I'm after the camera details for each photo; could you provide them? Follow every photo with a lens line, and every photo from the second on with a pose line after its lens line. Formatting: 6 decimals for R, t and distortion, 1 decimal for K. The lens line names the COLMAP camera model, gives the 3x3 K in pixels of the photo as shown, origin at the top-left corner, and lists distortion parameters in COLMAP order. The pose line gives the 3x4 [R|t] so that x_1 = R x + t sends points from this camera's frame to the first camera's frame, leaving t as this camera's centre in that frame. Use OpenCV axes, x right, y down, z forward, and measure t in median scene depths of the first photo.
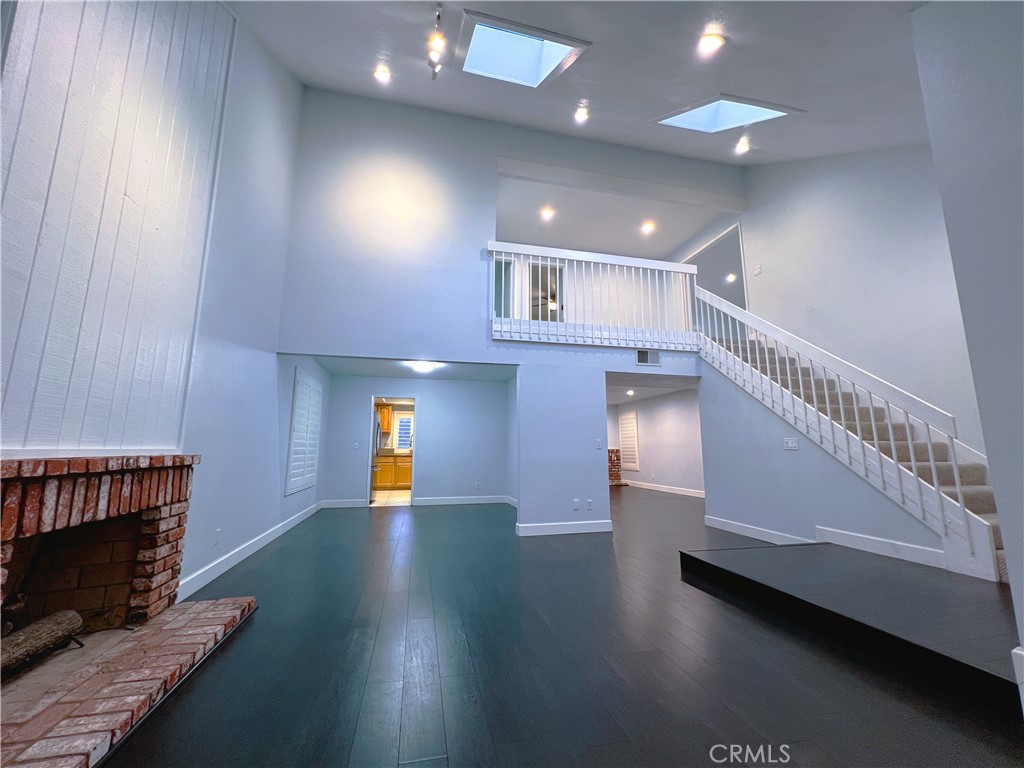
lens RADIAL K [[408.4, 0, 509.8], [0, 408.4, 382.4], [0, 0, 1]] dist [-0.001280, -0.000668]
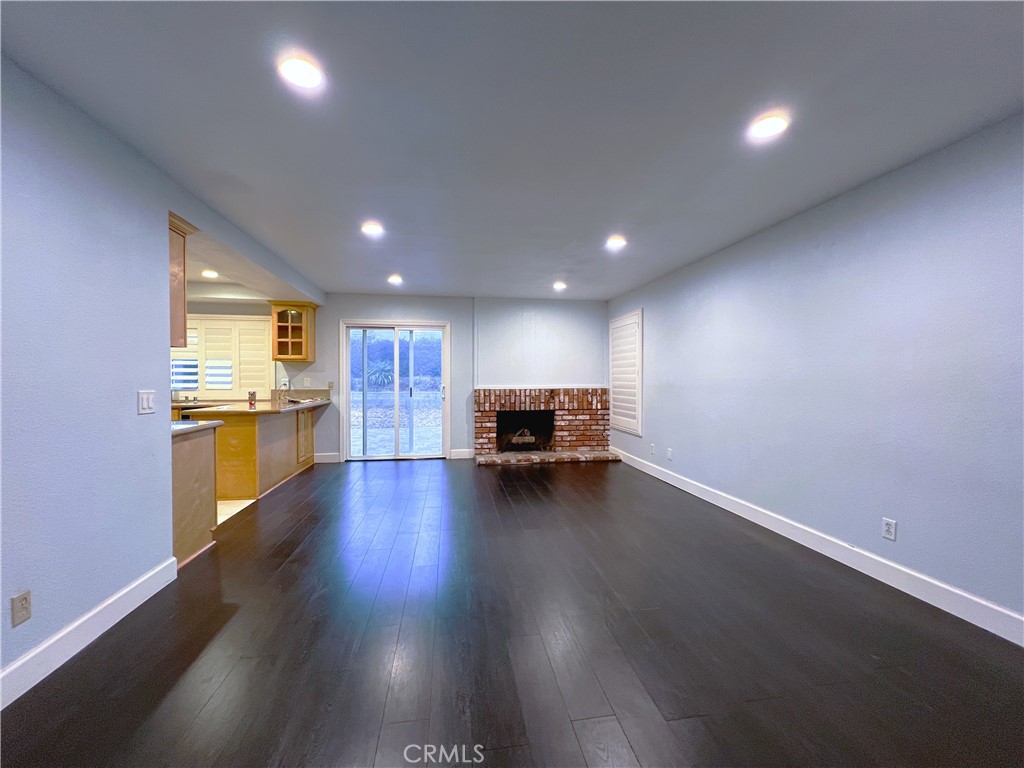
lens RADIAL K [[408.4, 0, 510.7], [0, 408.4, 383.1], [0, 0, 1]] dist [-0.001280, -0.000668]
pose [[0.997784, -0.001709, -0.066518, 0.378298], [0.013328, 0.984545, 0.174621, 0.139761], [0.065192, -0.175121, 0.982386, 1.032665]]
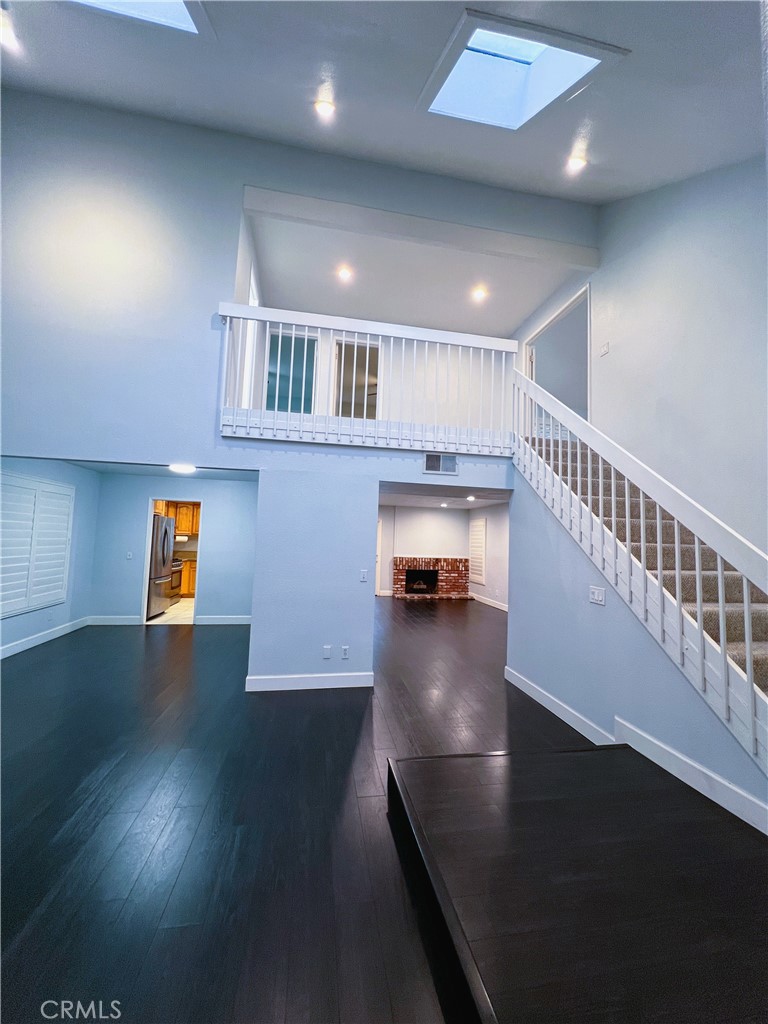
lens RADIAL K [[408.4, 0, 387.3], [0, 408.4, 510.4], [0, 0, 1]] dist [-0.001280, -0.000668]
pose [[0.998478, 0.027249, -0.047946, 0.271578], [-0.022896, 0.995758, 0.089119, -0.038437], [0.050171, -0.087886, 0.994866, 0.222068]]
